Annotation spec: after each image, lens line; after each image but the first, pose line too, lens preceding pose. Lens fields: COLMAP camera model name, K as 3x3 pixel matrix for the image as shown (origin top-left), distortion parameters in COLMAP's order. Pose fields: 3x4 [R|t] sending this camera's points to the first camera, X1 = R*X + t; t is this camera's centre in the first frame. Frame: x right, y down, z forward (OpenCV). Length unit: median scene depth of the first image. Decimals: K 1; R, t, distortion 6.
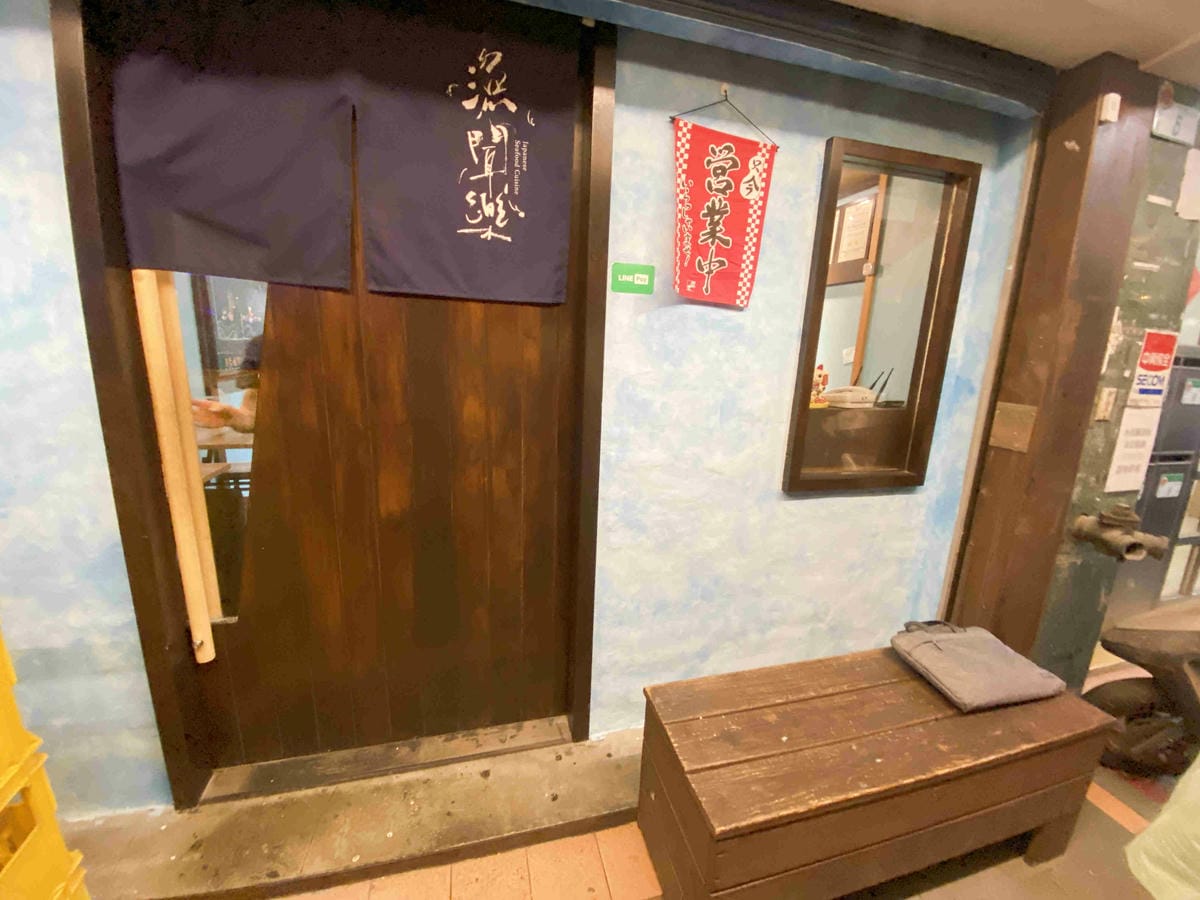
lens RADIAL K [[508.6, 0, 603.8], [0, 508.6, 455.8], [0, 0, 1]] dist [0.015841, -0.016750]
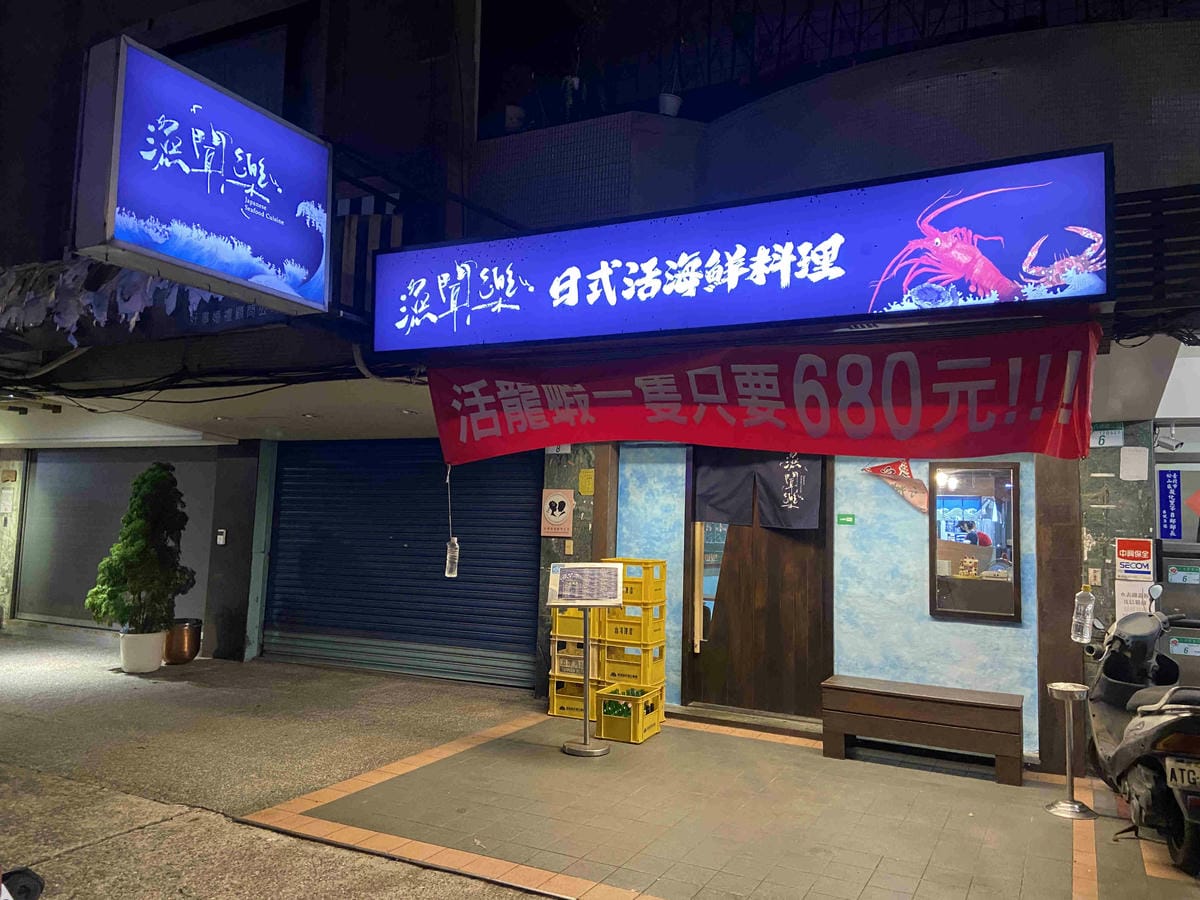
lens RADIAL K [[890.2, 0, 604.2], [0, 890.2, 446.5], [0, 0, 1]] dist [0.144001, -0.167168]
pose [[0.730073, -0.074205, -0.679329, 2.100121], [-0.156914, 0.949322, -0.272332, 0.679450], [0.665110, 0.305419, 0.681431, -2.797118]]
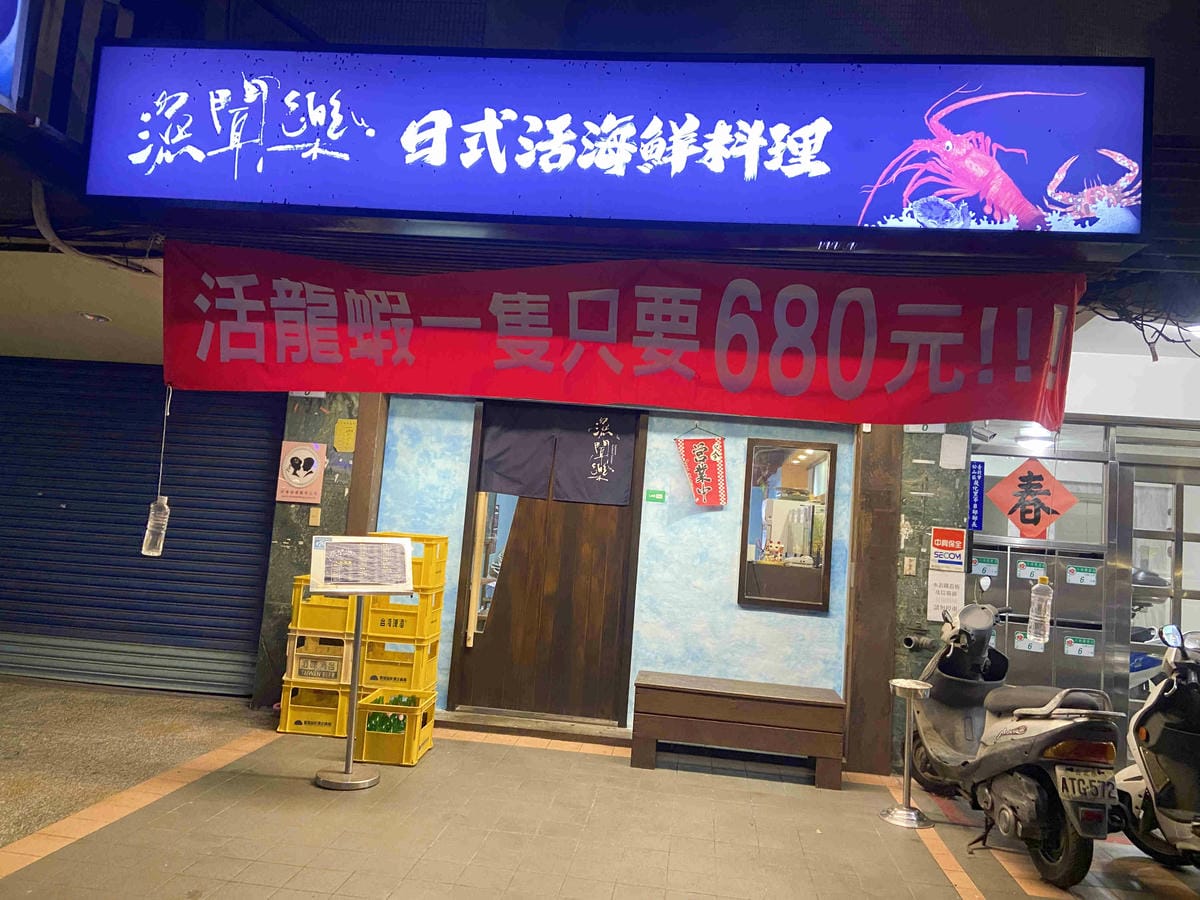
lens RADIAL K [[890.2, 0, 604.2], [0, 890.2, 446.5], [0, 0, 1]] dist [0.144001, -0.167168]
pose [[0.925104, -0.000602, -0.379714, 1.265535], [-0.123726, 0.944946, -0.302934, 0.641188], [0.358992, 0.327226, 0.874098, -2.486819]]
